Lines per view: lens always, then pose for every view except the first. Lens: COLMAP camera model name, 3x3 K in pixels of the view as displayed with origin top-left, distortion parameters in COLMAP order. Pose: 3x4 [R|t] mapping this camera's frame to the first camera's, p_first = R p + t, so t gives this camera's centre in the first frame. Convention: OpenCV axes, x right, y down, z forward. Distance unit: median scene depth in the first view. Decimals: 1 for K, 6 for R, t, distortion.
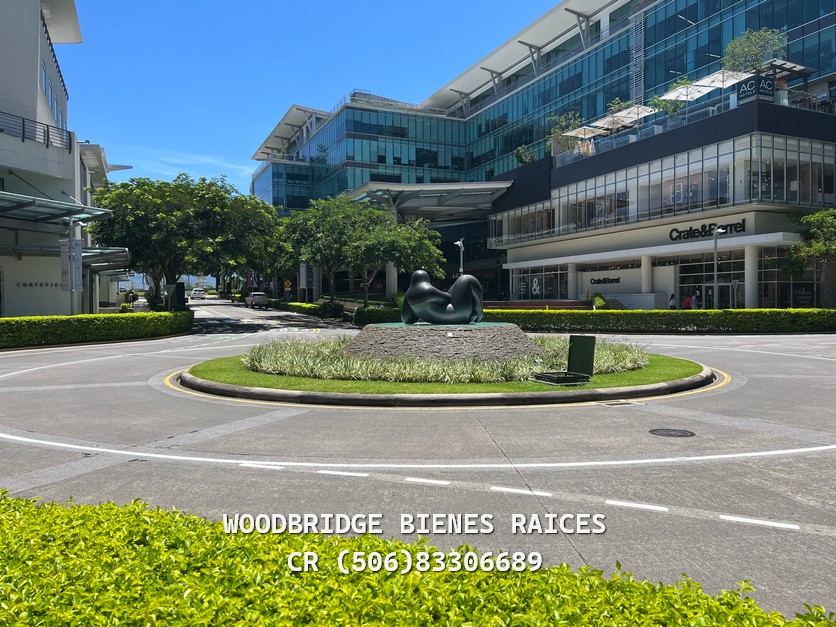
lens RADIAL K [[624.2, 0, 418.6], [0, 624.2, 314.0], [0, 0, 1]] dist [0.027187, -0.000623]
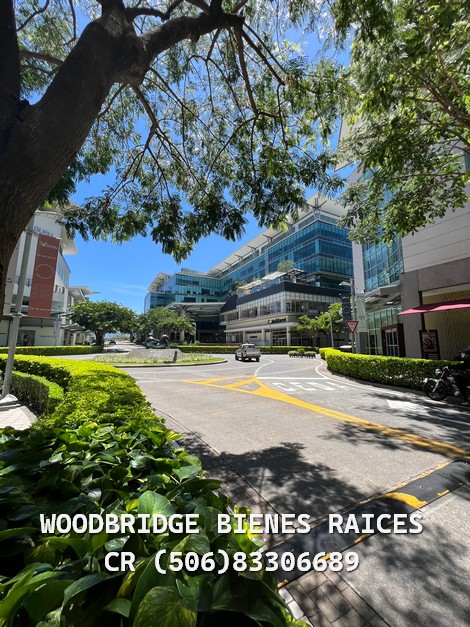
lens RADIAL K [[251.6, 0, 234.6], [0, 251.6, 309.2], [0, 0, 1]] dist [-0.002236, -0.000059]
pose [[0.999177, 0.015670, 0.037425, 0.175619], [-0.009557, 0.987353, -0.158248, 0.006471], [-0.039432, 0.157760, 0.986690, -0.182099]]
